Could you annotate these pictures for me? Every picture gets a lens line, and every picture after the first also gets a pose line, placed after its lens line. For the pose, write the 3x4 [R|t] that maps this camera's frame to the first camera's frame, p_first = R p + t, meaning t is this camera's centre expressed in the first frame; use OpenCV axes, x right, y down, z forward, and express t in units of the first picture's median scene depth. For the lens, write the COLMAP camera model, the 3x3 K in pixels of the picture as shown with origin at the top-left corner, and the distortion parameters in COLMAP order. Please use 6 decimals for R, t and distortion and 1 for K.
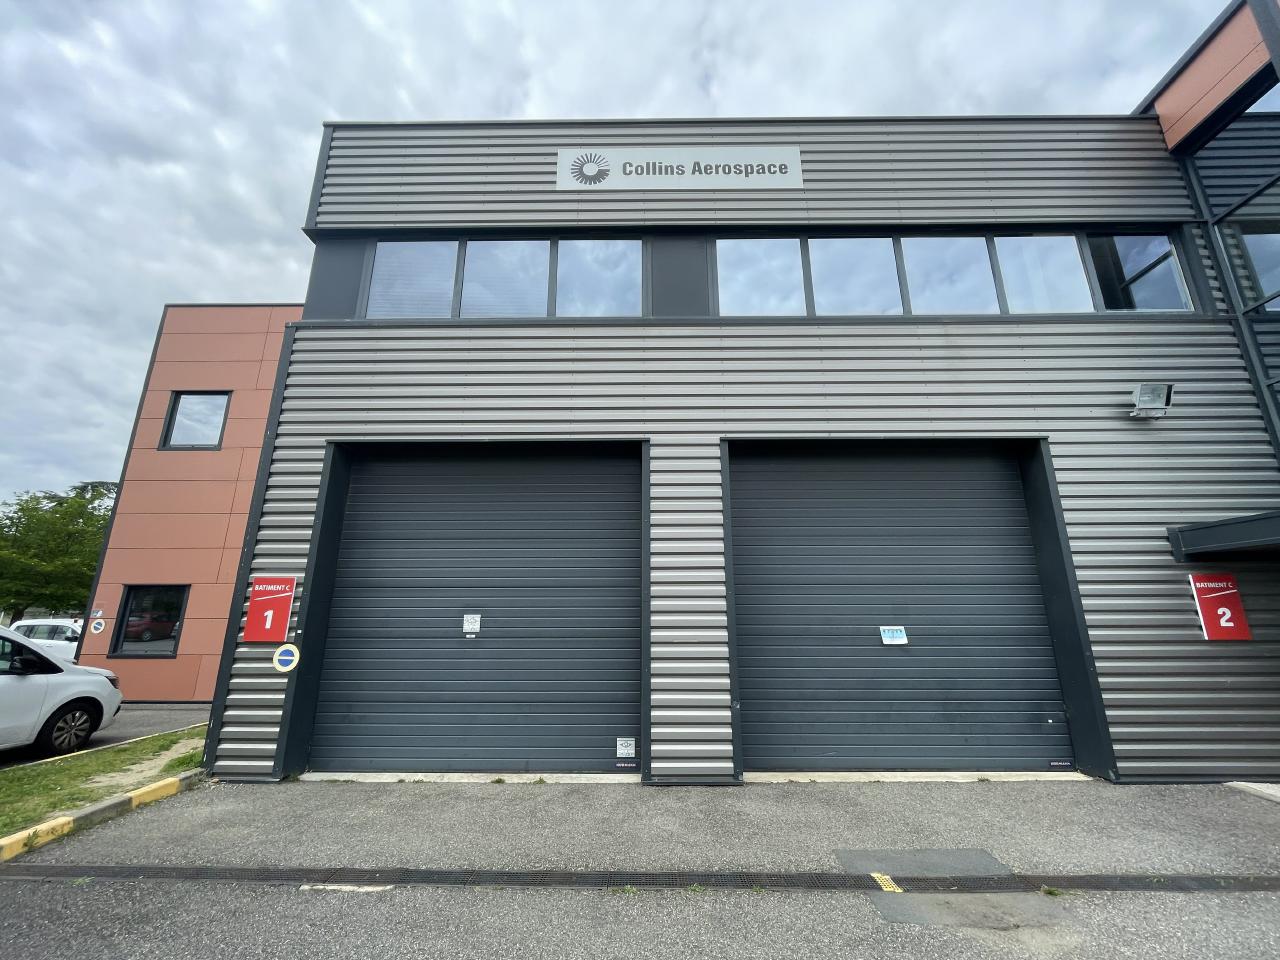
lens RADIAL K [[518.7, 0, 644.2], [0, 518.7, 478.6], [0, 0, 1]] dist [-0.003499, 0.000375]
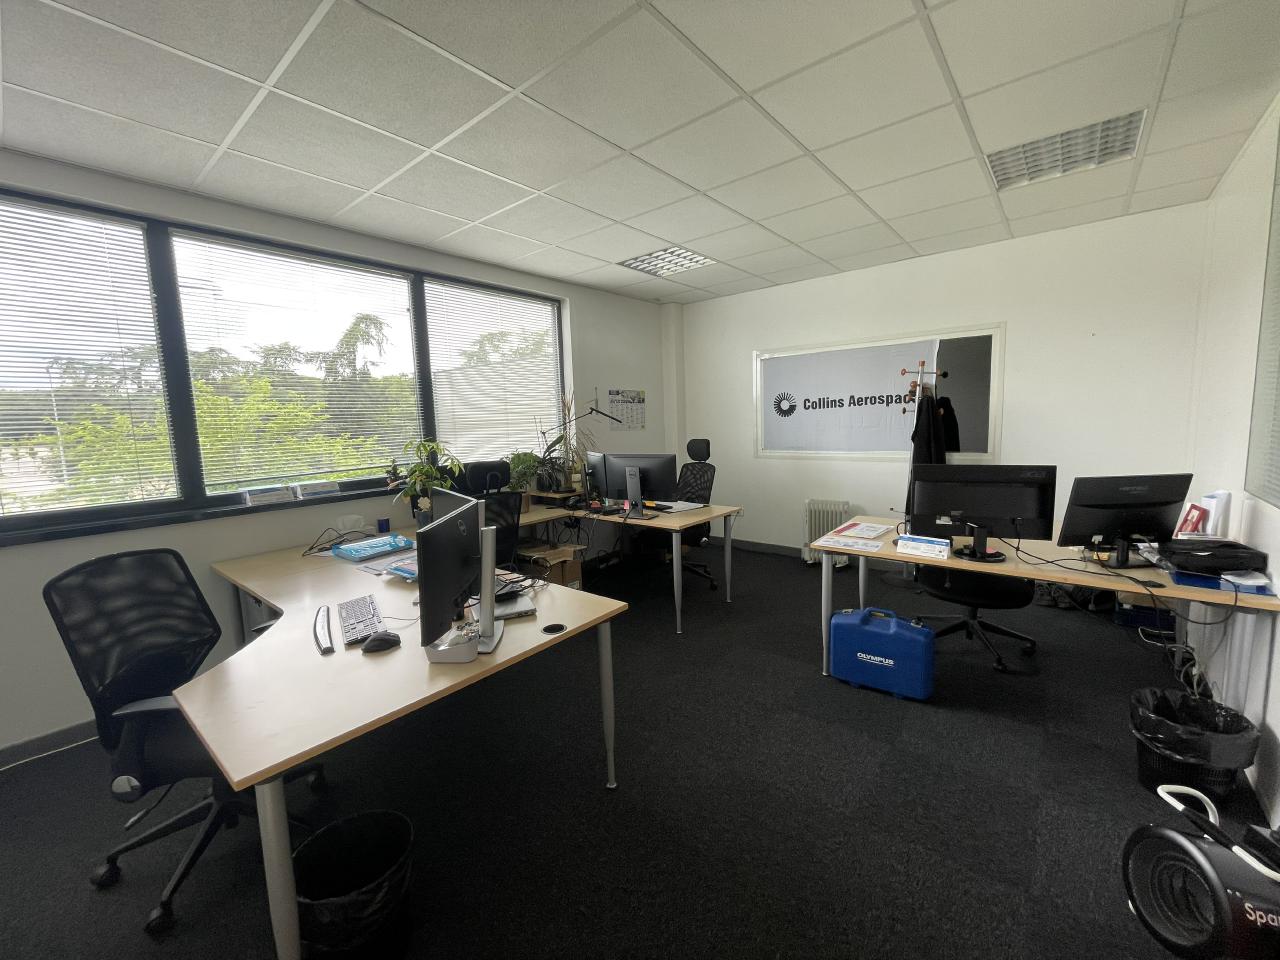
lens RADIAL K [[518.7, 0, 644.2], [0, 518.7, 478.6], [0, 0, 1]] dist [-0.003499, 0.000375]
pose [[0.778118, 0.042039, -0.626710, 0.693946], [0.199583, 0.929502, 0.310150, -1.158662], [0.595566, -0.366414, 0.714872, -0.615133]]
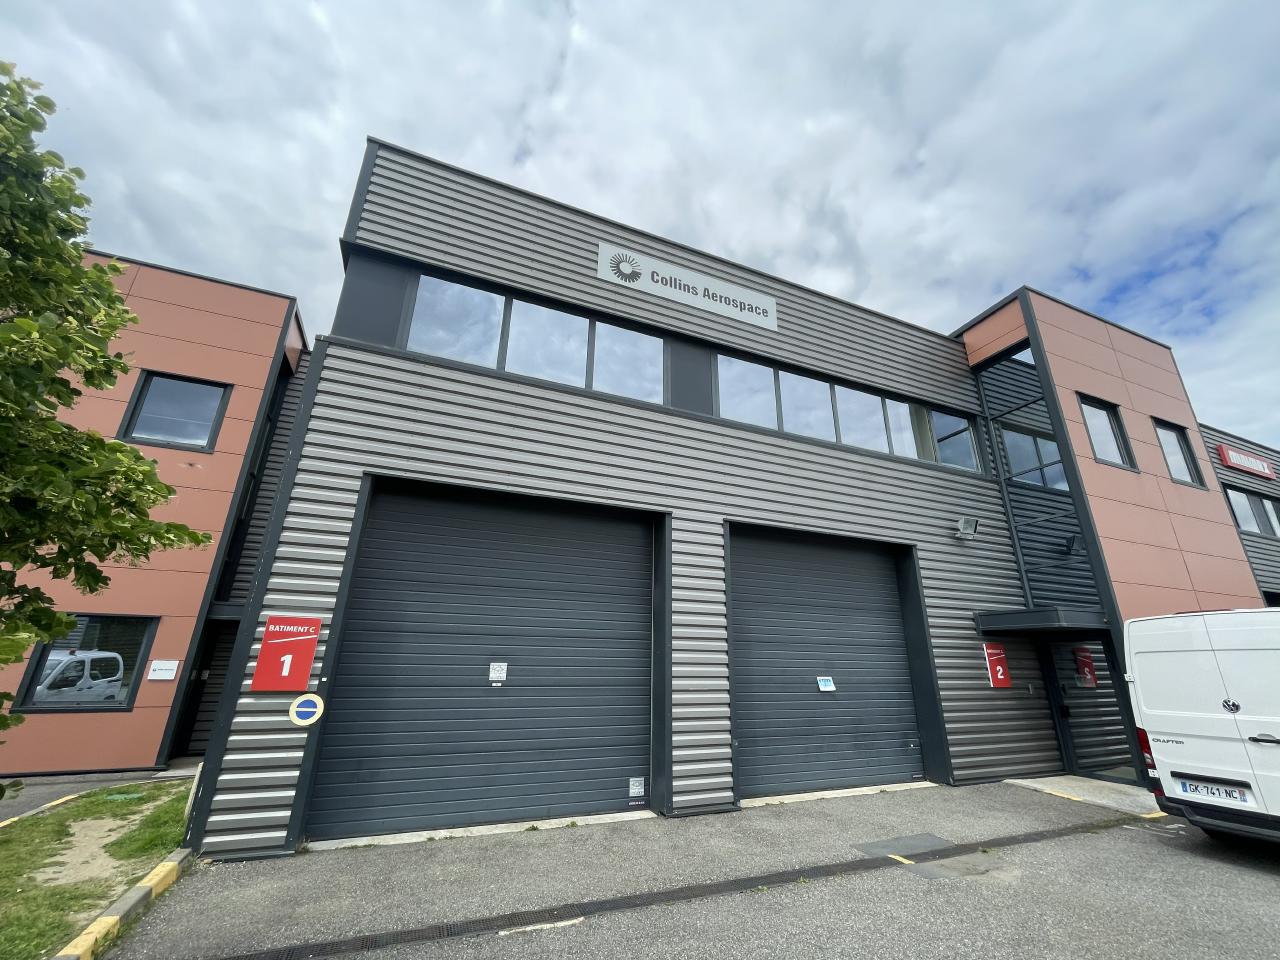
lens RADIAL K [[518.7, 0, 644.2], [0, 518.7, 478.6], [0, 0, 1]] dist [-0.003499, 0.000375]
pose [[0.915781, 0.148151, 0.373359, -0.506838], [-0.118003, 0.987710, -0.102488, -0.024414], [-0.383955, 0.049799, 0.922008, -0.066844]]
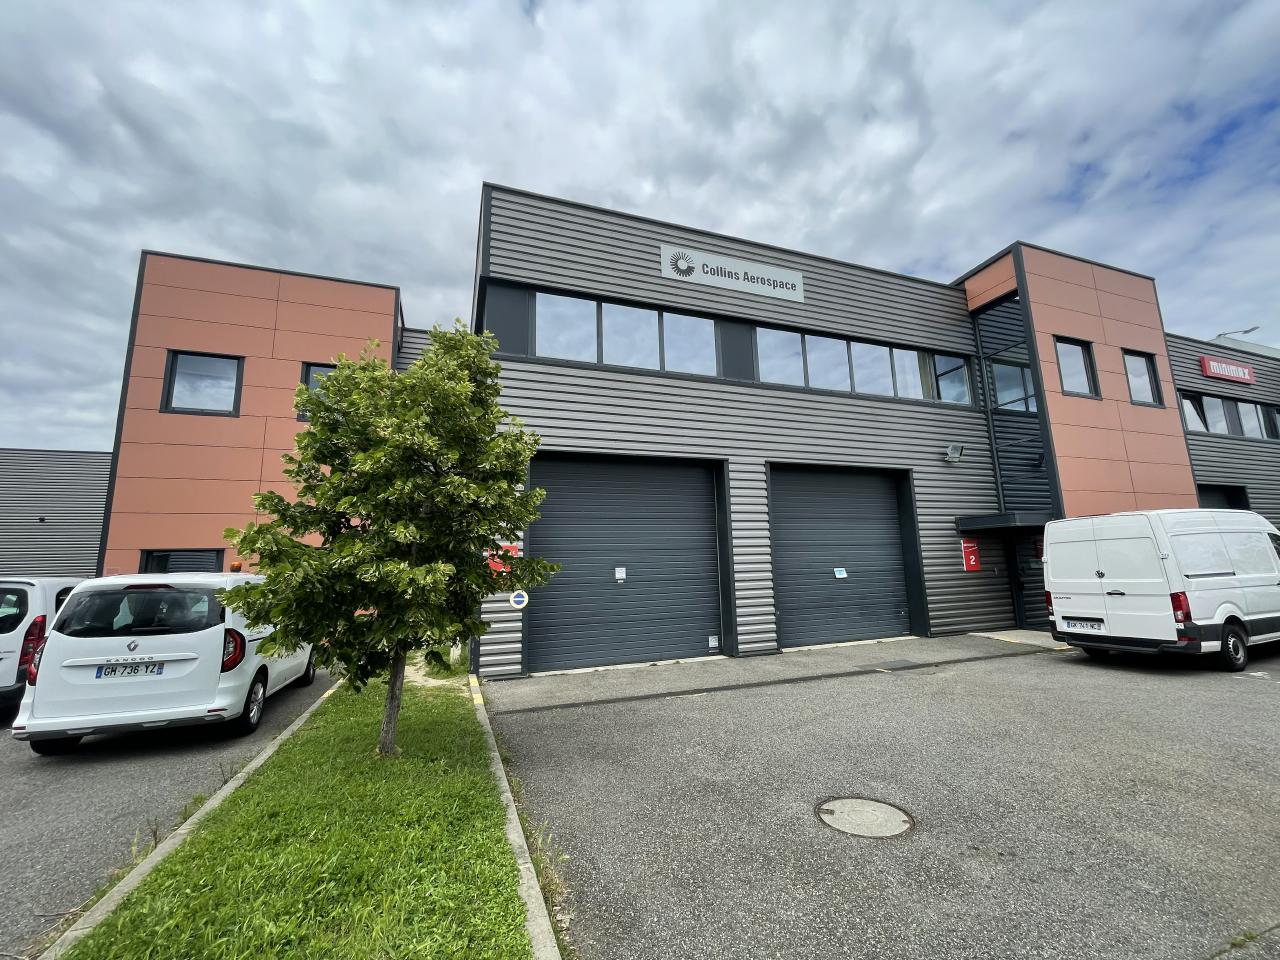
lens RADIAL K [[518.7, 0, 644.2], [0, 518.7, 478.6], [0, 0, 1]] dist [-0.003499, 0.000375]
pose [[0.934003, 0.036224, 0.355425, -0.826581], [-0.066574, 0.995068, 0.073532, -0.119585], [-0.351009, -0.092342, 0.931808, -0.437318]]
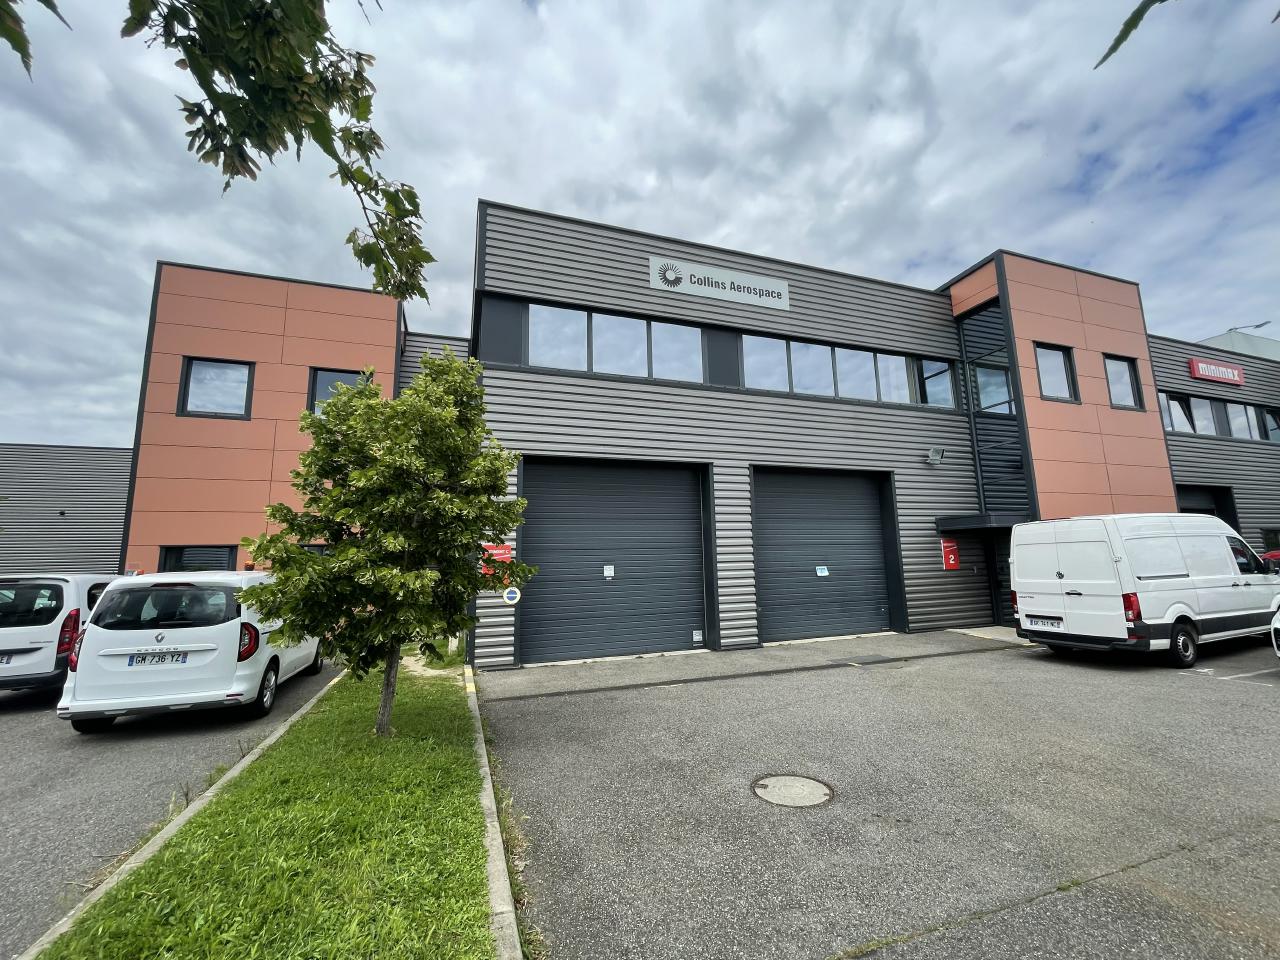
lens RADIAL K [[518.7, 0, 644.2], [0, 518.7, 478.6], [0, 0, 1]] dist [-0.003499, 0.000375]
pose [[0.938338, 0.034119, 0.344031, -0.800889], [-0.068299, 0.993801, 0.087725, -0.160747], [-0.338905, -0.105813, 0.934852, -0.532819]]
